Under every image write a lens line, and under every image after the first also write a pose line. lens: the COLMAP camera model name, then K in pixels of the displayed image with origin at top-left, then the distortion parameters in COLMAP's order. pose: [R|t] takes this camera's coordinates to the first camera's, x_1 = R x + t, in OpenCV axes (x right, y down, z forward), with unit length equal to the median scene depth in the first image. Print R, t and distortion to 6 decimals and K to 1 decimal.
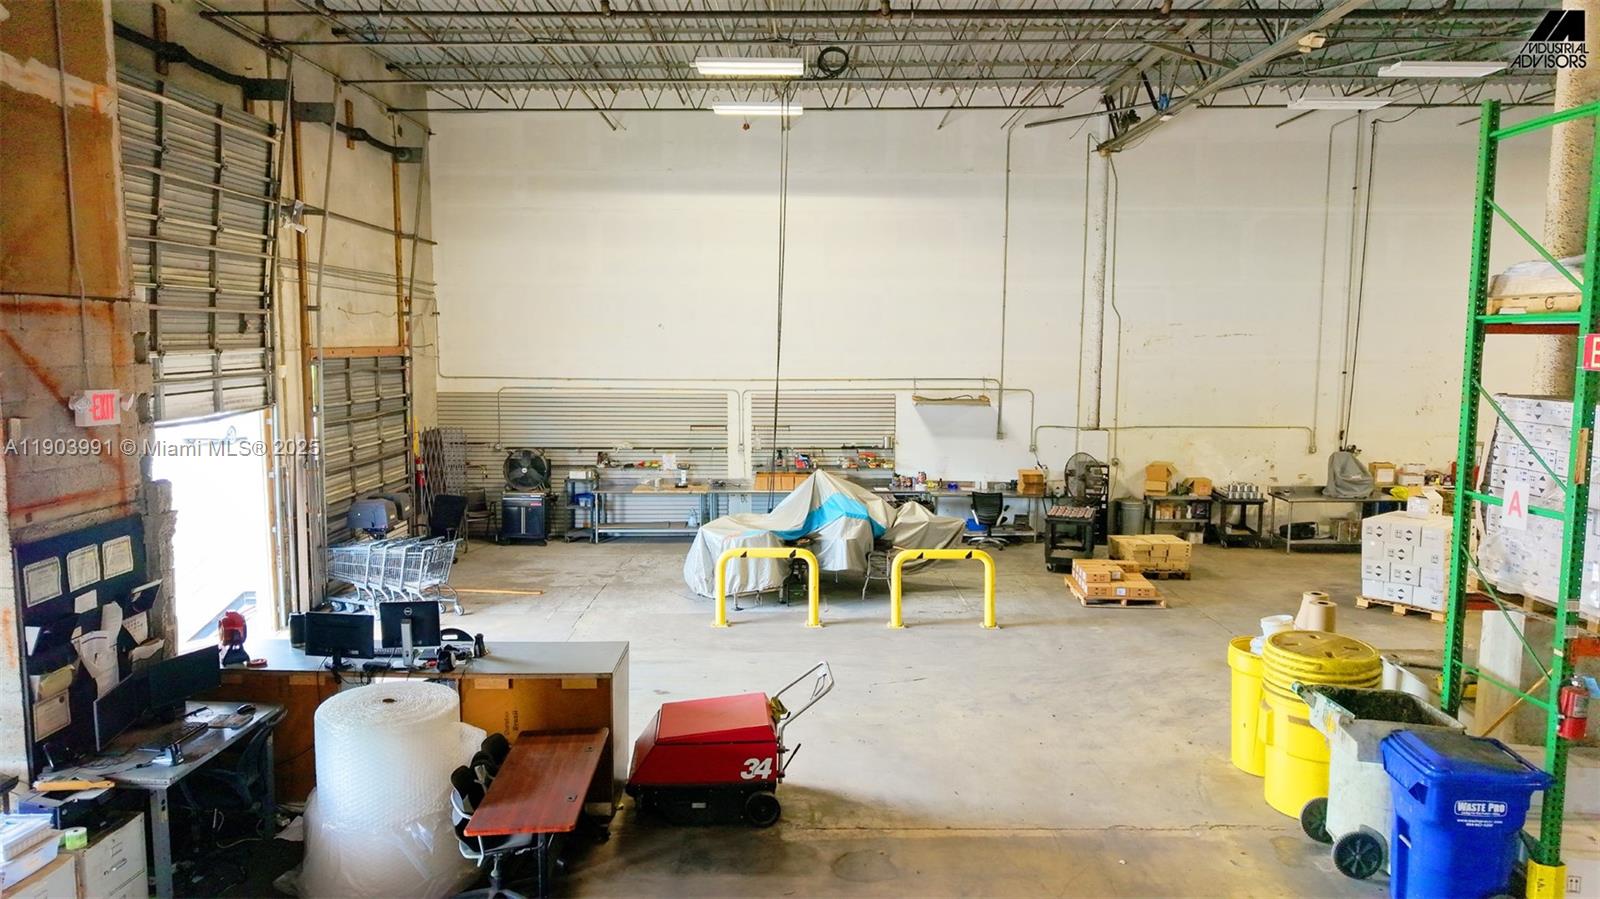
lens RADIAL K [[1070.0, 0, 796.9], [0, 1070.0, 446.6], [0, 0, 1]] dist [0.026417, -0.024447]
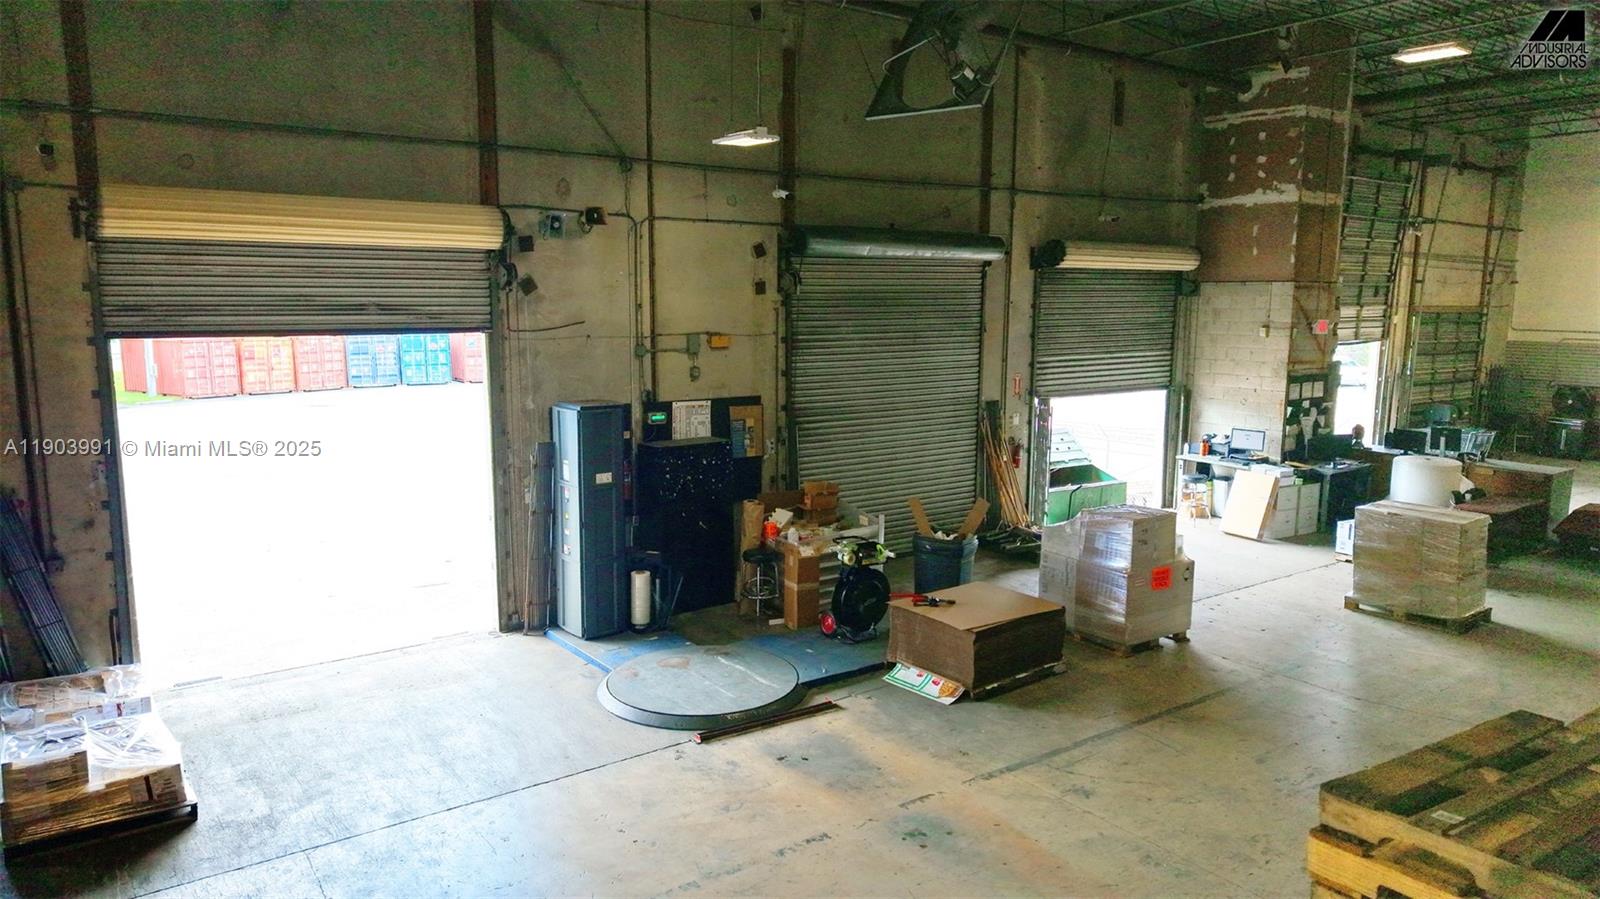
lens RADIAL K [[1070.0, 0, 802.3], [0, 1070.0, 451.9], [0, 0, 1]] dist [0.026417, -0.024447]
pose [[0.590702, 0.122839, -0.797484, 0.346561], [-0.091378, 0.992170, 0.085143, 0.077722], [0.801699, 0.022578, 0.597302, -0.754181]]
